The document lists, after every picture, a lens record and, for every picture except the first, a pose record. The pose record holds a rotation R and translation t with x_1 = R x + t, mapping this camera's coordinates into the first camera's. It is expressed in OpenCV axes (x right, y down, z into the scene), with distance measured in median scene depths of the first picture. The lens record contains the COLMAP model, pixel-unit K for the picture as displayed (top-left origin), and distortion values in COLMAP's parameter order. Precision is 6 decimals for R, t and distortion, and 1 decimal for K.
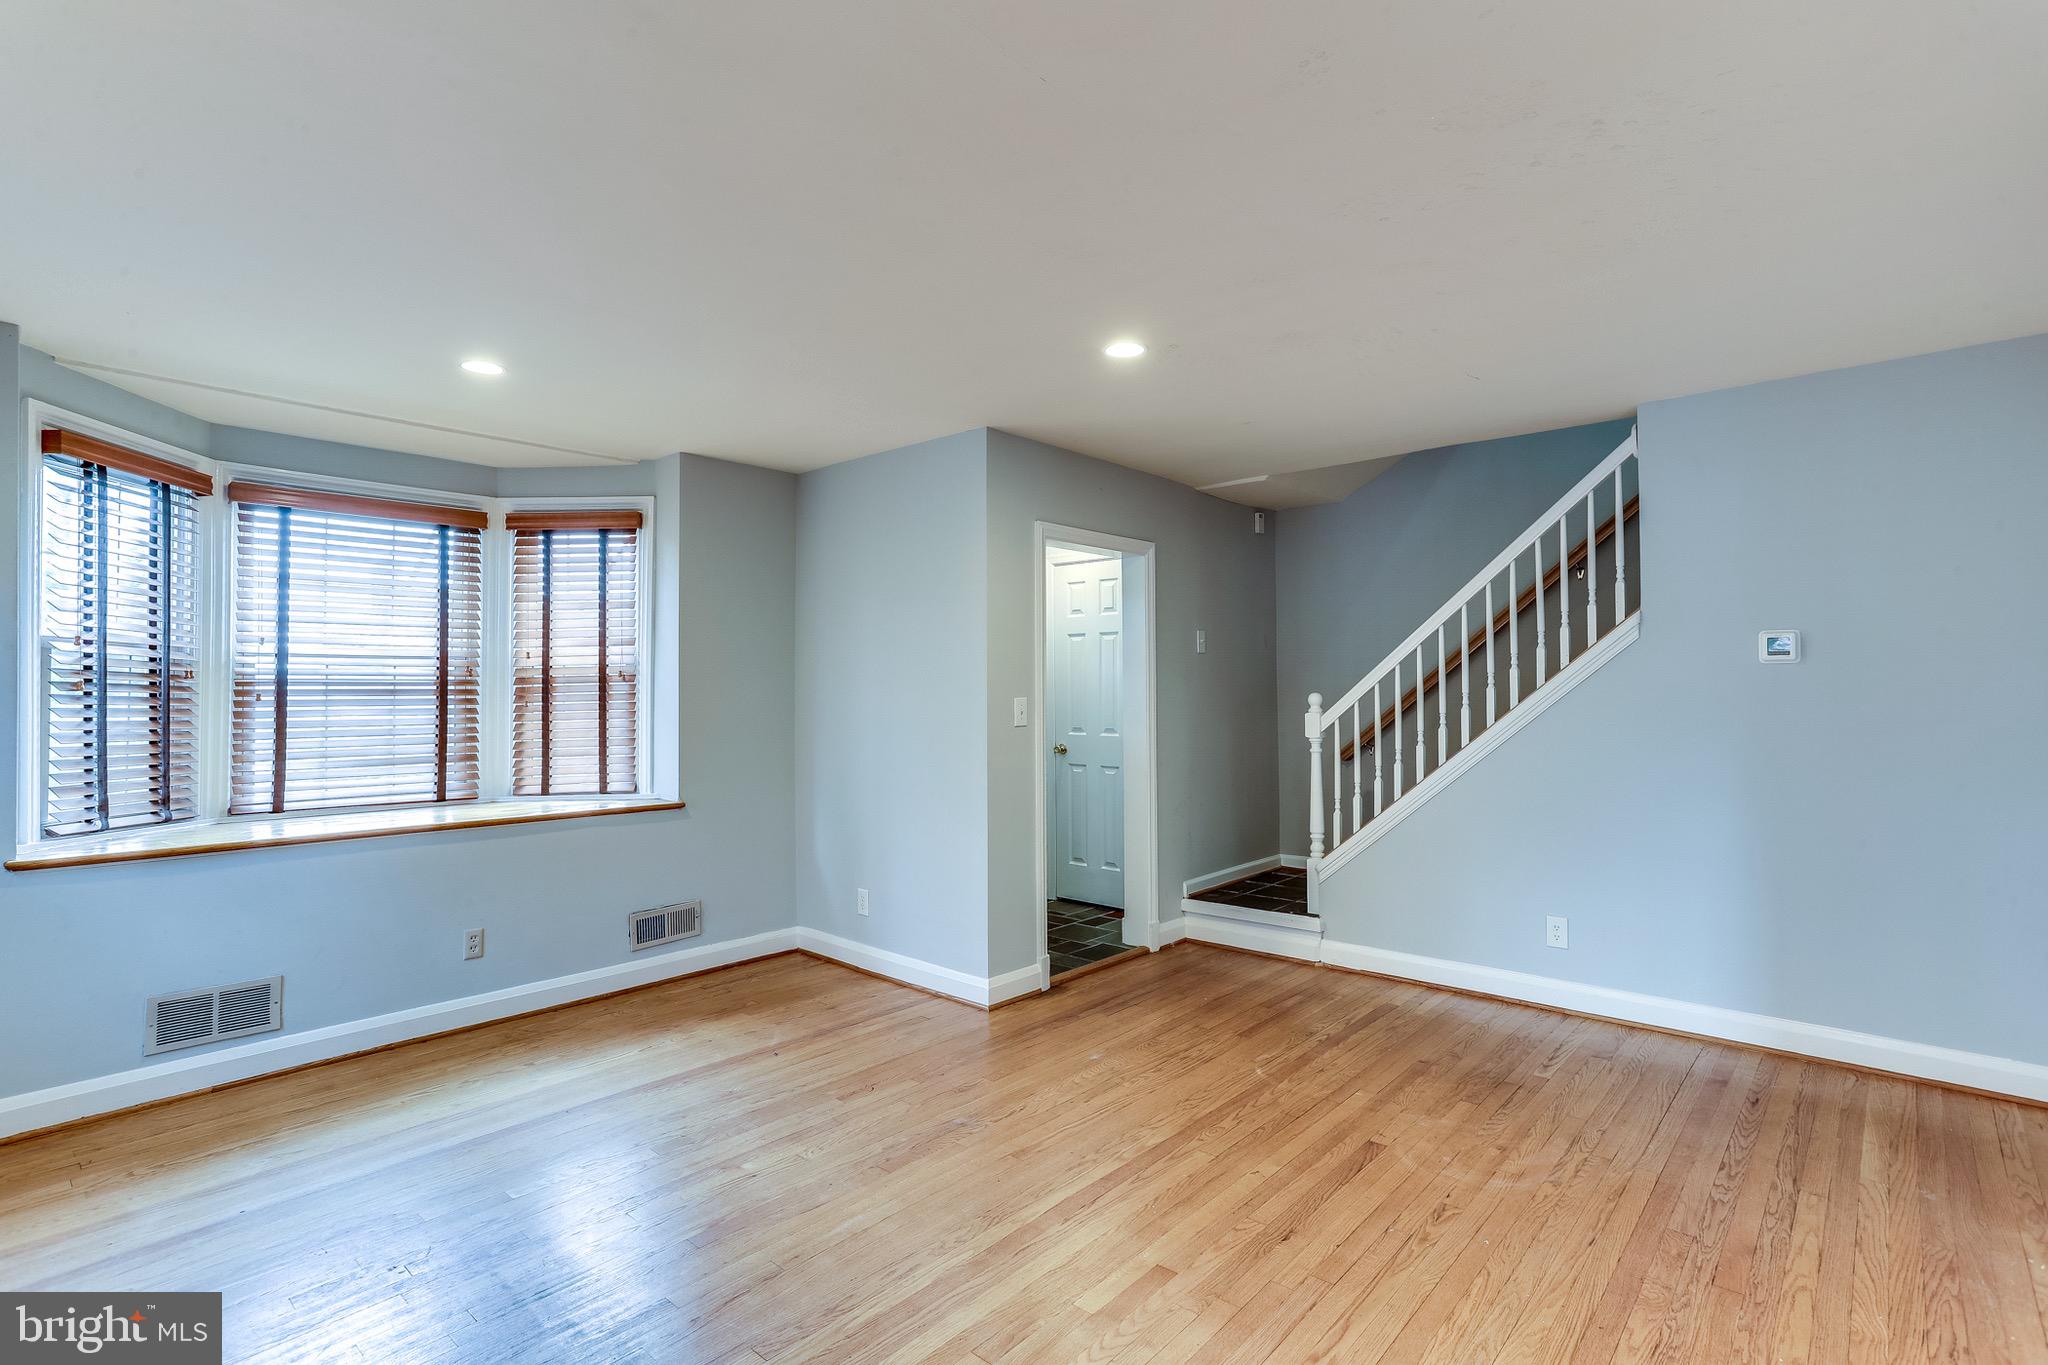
lens RADIAL K [[997.3, 0, 1040.2], [0, 997.3, 671.1], [0, 0, 1]] dist [-0.037456, 0.024124]
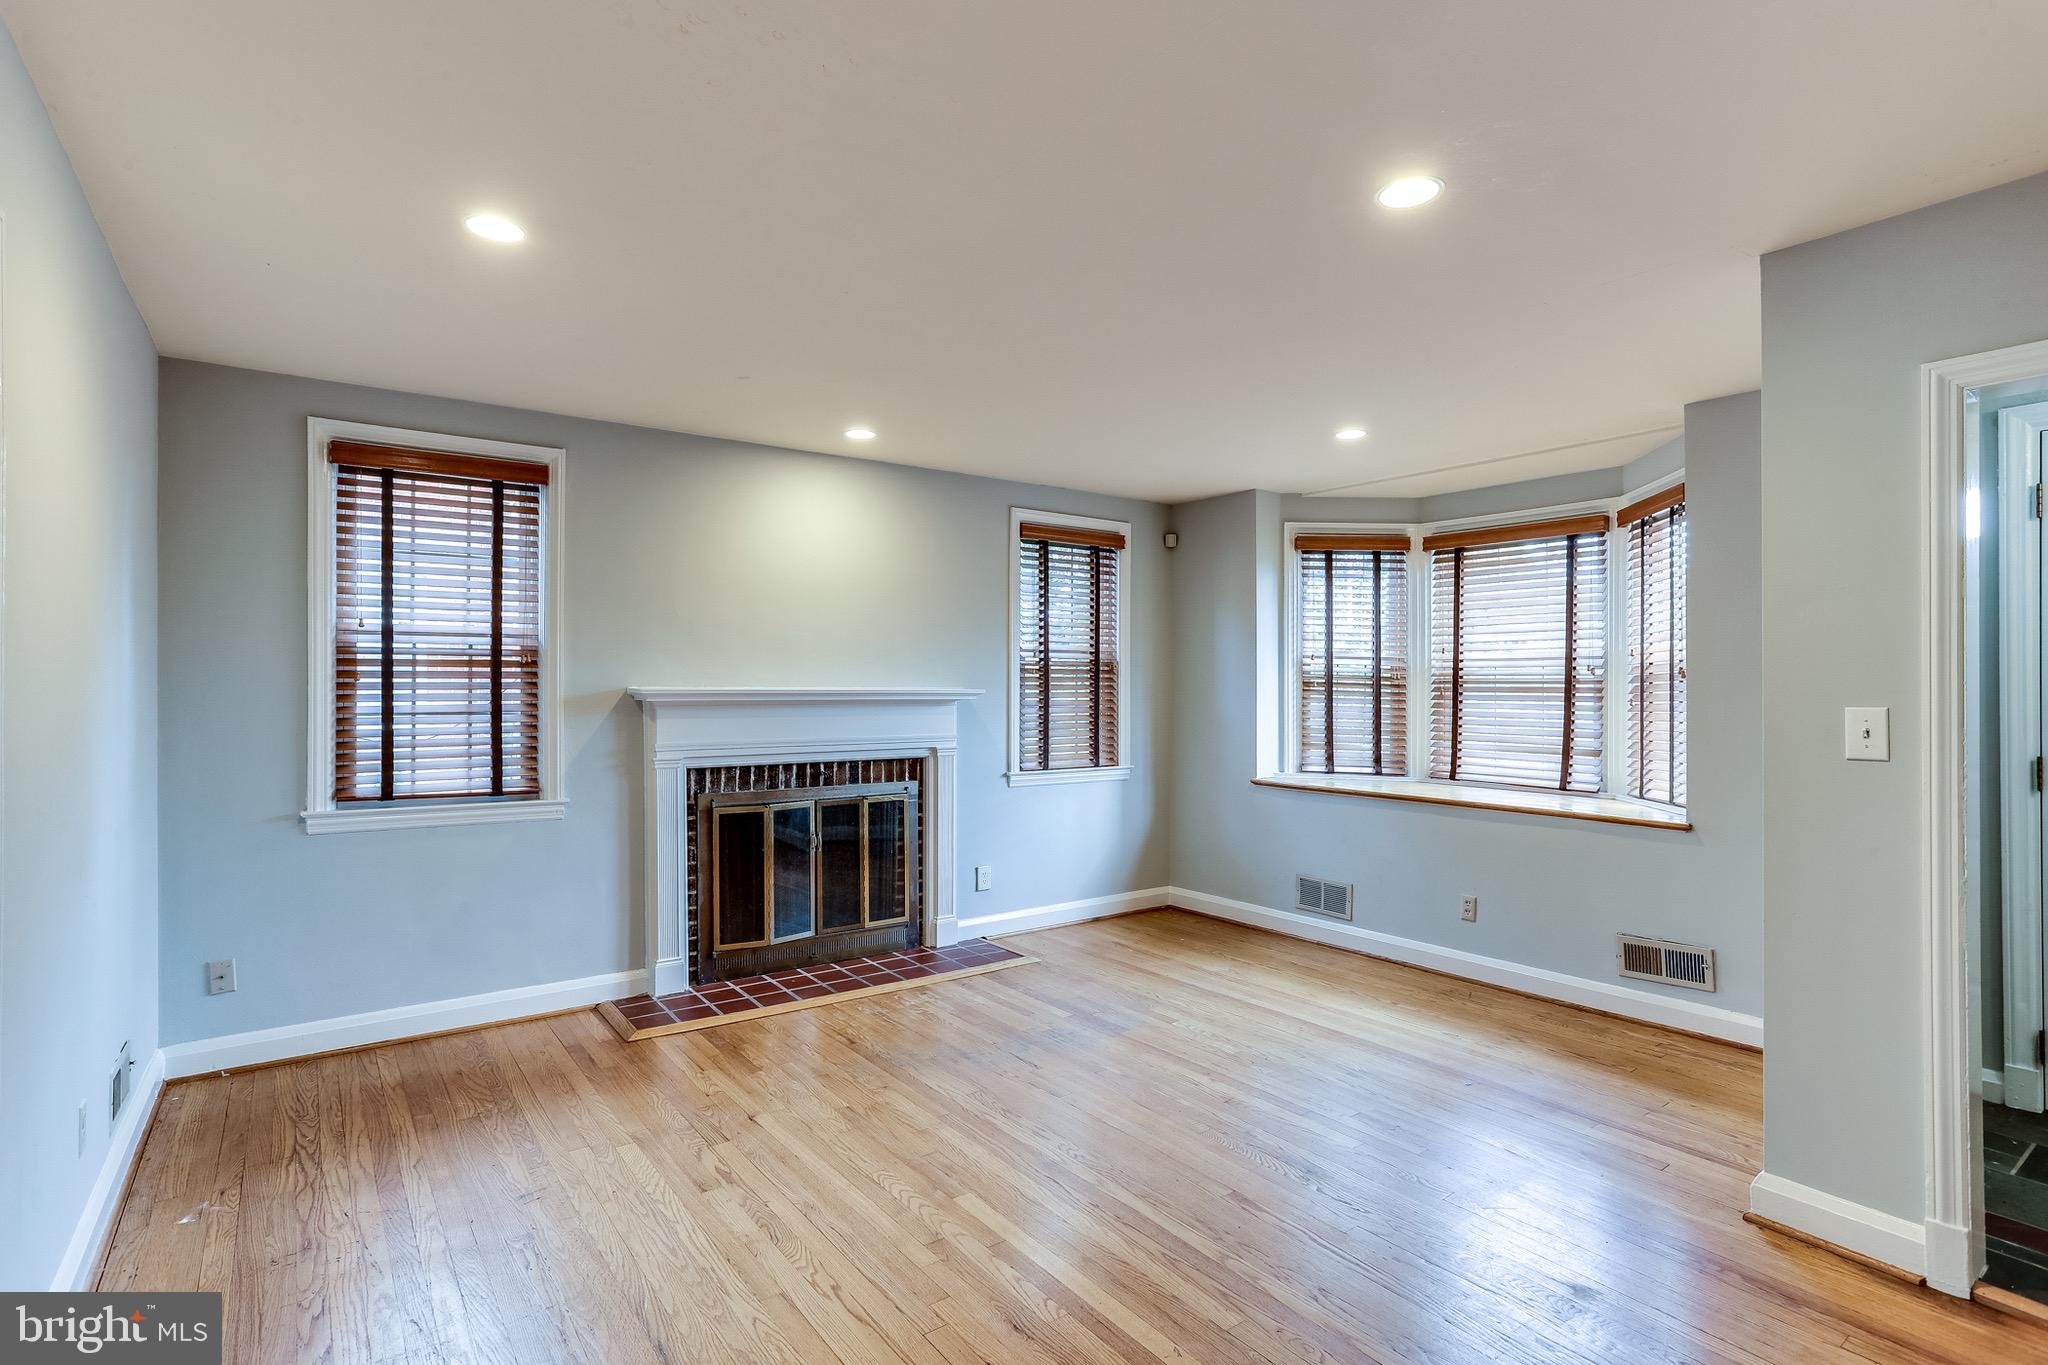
lens RADIAL K [[997.3, 0, 1036.5], [0, 997.3, 683.7], [0, 0, 1]] dist [-0.037456, 0.024124]
pose [[-0.203734, -0.000207, -0.979026, 0.641658], [0.014595, 0.999888, -0.003248, 0.010372], [0.978917, -0.014951, -0.203708, 0.721977]]
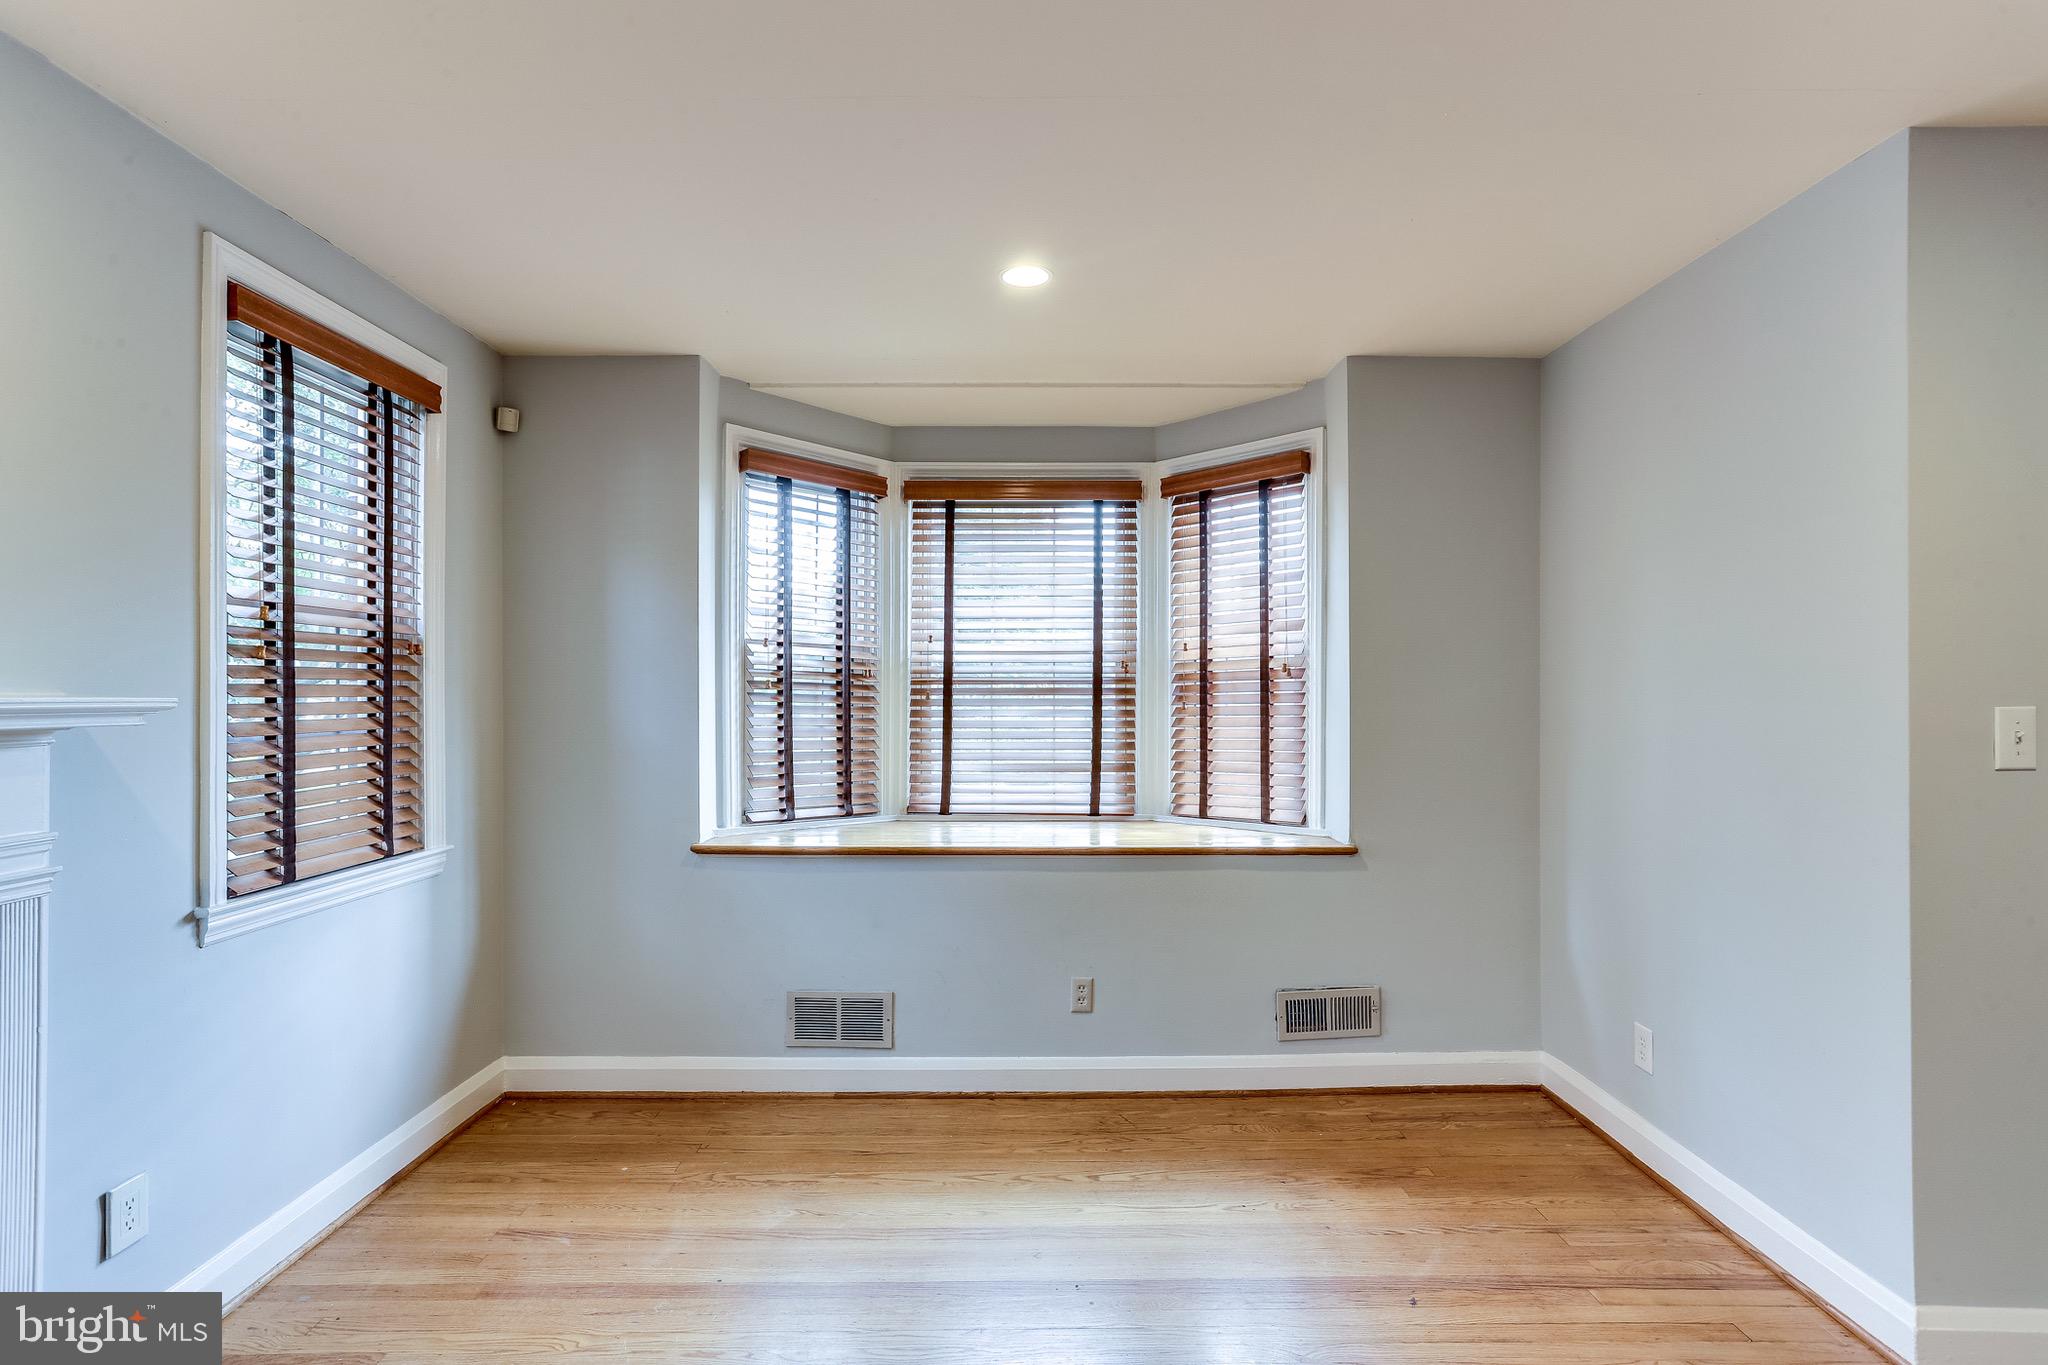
lens RADIAL K [[997.3, 0, 1019.4], [0, 997.3, 689.4], [0, 0, 1]] dist [-0.037456, 0.024124]
pose [[0.662644, 0.001234, -0.748933, 0.016411], [0.012584, 0.999839, 0.012781, 0.008103], [0.748829, -0.017894, 0.662522, 0.397629]]
